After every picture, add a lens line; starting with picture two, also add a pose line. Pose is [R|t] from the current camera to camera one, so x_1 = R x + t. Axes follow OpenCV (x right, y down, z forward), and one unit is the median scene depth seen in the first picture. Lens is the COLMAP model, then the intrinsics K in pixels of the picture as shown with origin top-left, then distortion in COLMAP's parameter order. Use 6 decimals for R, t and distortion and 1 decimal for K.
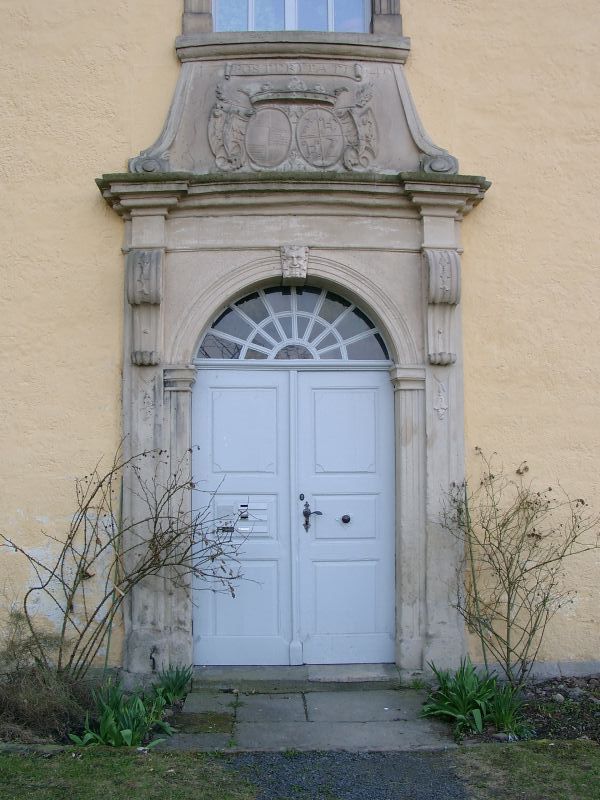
lens RADIAL K [[800.3, 0, 300.0], [0, 800.3, 400.0], [0, 0, 1]] dist [-0.179459, 0.213207]
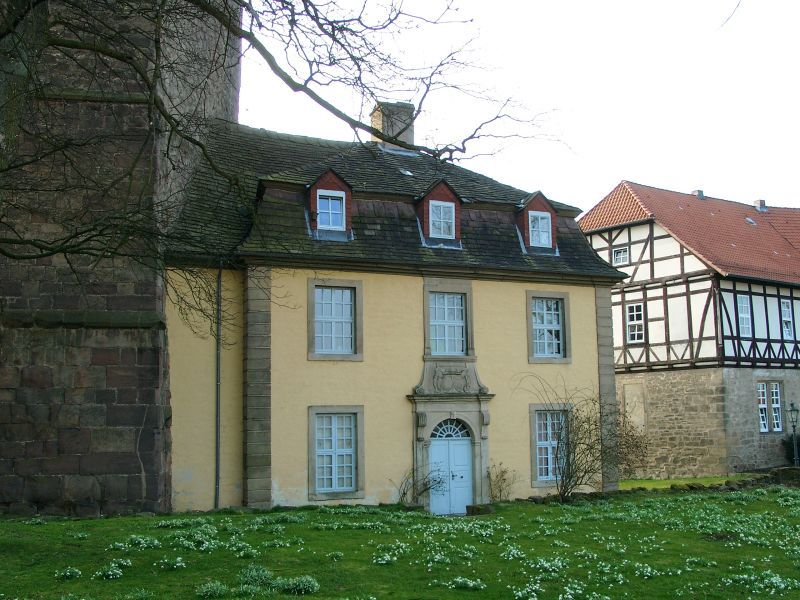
lens RADIAL K [[800.3, 0, 400.0], [0, 800.3, 300.0], [0, 0, 1]] dist [-0.179459, 0.213207]
pose [[0.924885, 0.046459, 0.377398, -1.825638], [-0.006843, 0.994381, -0.105643, -0.322918], [-0.380186, 0.095125, 0.920006, -2.714875]]
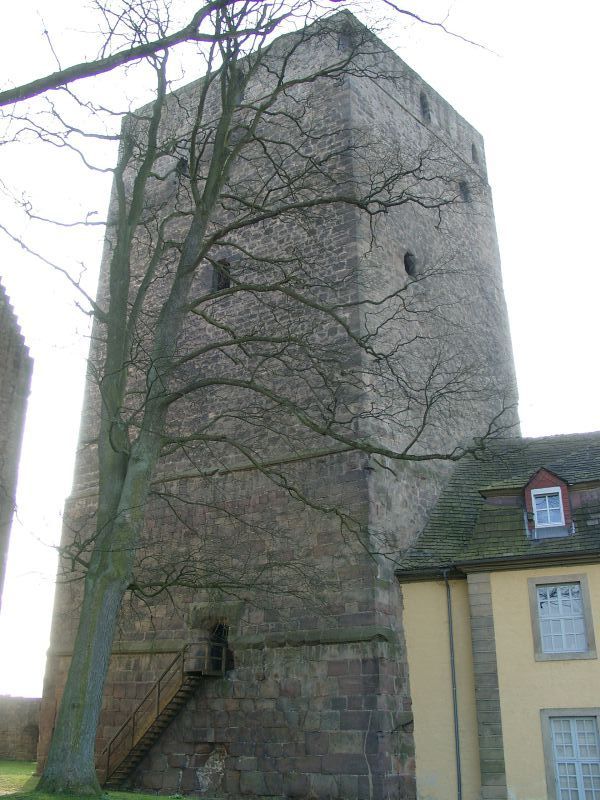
lens RADIAL K [[800.3, 0, 300.0], [0, 800.3, 400.0], [0, 0, 1]] dist [-0.179459, 0.213207]
pose [[0.936609, -0.129121, -0.325717, -0.452867], [0.004053, 0.933550, -0.358424, -0.273445], [0.350353, 0.334383, 0.874895, -3.070599]]
